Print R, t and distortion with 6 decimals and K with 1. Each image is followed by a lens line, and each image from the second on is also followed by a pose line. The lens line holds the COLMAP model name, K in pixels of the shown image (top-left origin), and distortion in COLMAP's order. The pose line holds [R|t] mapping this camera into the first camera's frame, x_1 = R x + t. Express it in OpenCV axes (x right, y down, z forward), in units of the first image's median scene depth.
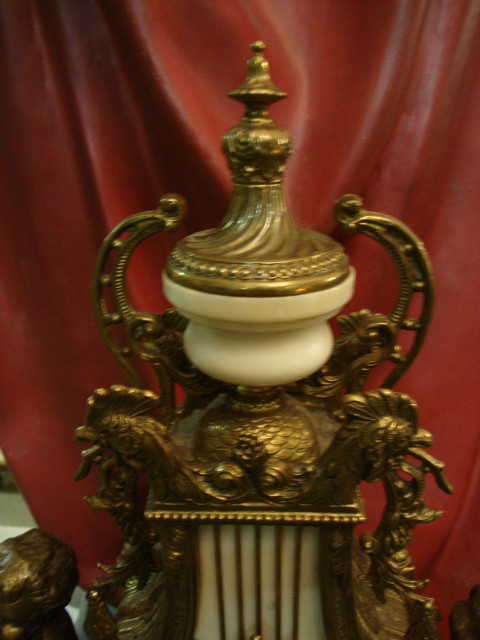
lens RADIAL K [[536.5, 0, 239.5], [0, 536.5, 293.9], [0, 0, 1]] dist [-0.121622, 0.008035]
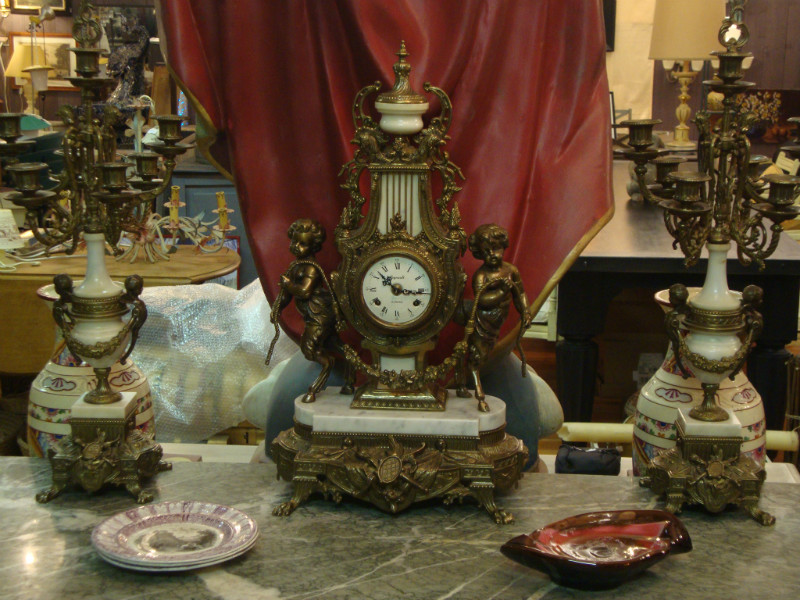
lens RADIAL K [[1390.1, 0, 400.0], [0, 1390.1, 300.0], [0, 0, 1]] dist [0.021952, -0.004662]
pose [[0.999596, 0.028225, 0.003416, 0.029398], [-0.027576, 0.991762, -0.125092, 2.347180], [-0.006918, 0.124947, 0.992139, -7.780509]]
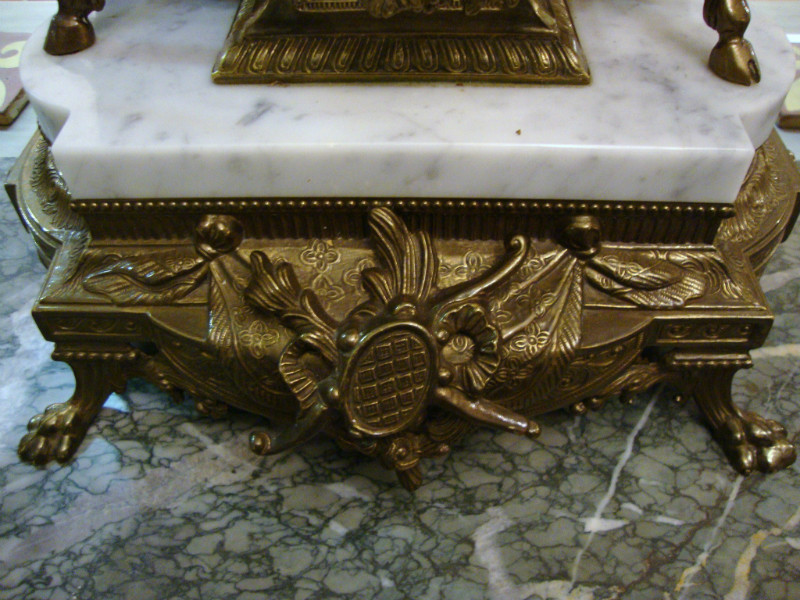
lens RADIAL K [[670.6, 0, 409.8], [0, 670.6, 275.6], [0, 0, 1]] dist [-0.121622, 0.008035]
pose [[0.997712, -0.039618, 0.054789, 0.007761], [0.008391, 0.876625, 0.481101, 1.674270], [-0.067090, -0.479540, 0.874952, 0.330004]]
